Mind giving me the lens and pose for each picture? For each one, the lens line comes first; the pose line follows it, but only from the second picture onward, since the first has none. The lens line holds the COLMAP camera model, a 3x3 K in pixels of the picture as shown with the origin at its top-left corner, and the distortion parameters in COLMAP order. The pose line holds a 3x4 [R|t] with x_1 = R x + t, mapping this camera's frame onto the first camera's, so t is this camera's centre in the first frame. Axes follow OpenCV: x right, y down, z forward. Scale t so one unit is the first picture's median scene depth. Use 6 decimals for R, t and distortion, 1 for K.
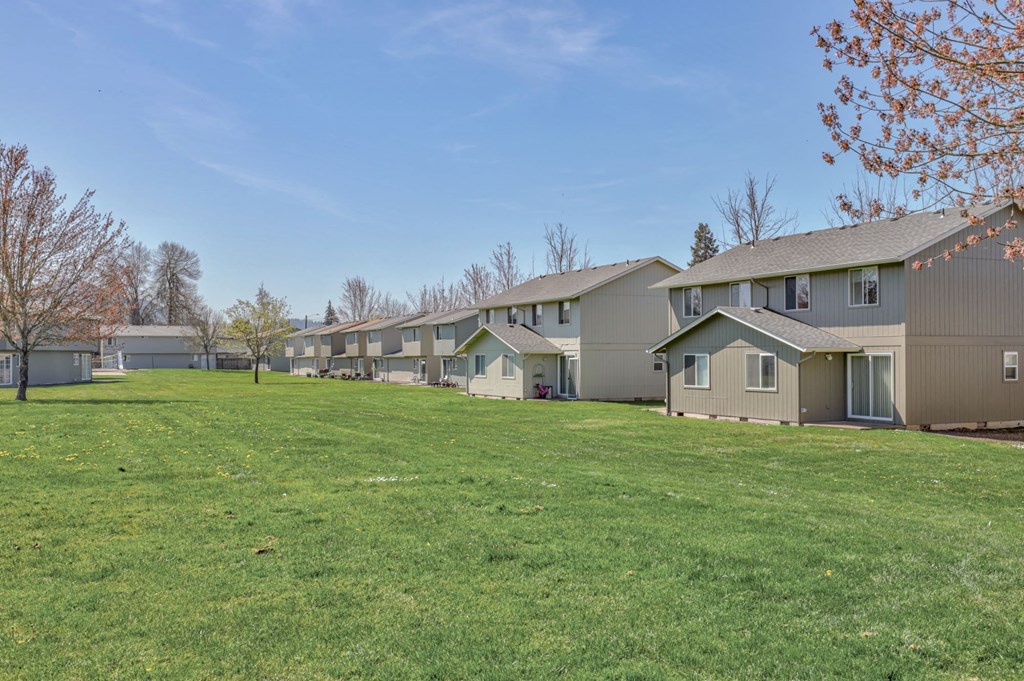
lens RADIAL K [[446.9, 0, 497.8], [0, 446.9, 346.8], [0, 0, 1]] dist [-0.001786, -0.000033]
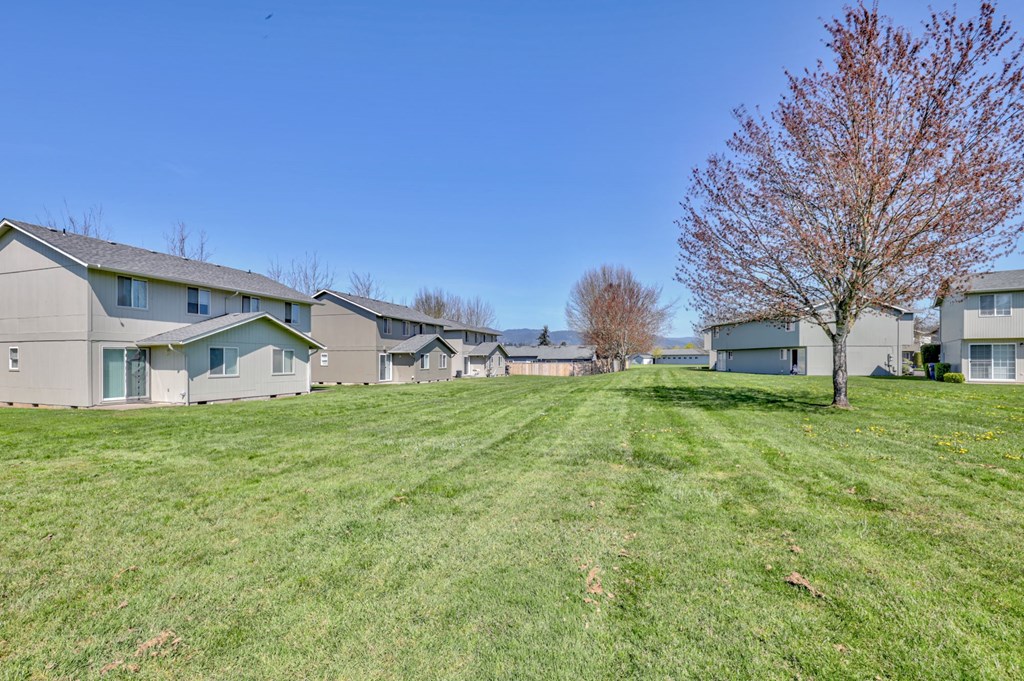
lens RADIAL K [[446.9, 0, 497.8], [0, 446.9, 346.8], [0, 0, 1]] dist [-0.001786, -0.000033]
pose [[-0.475420, 0.009473, 0.879708, -1.487637], [-0.032428, 0.999074, -0.028283, 0.029595], [-0.879161, -0.041973, -0.474672, 1.487819]]
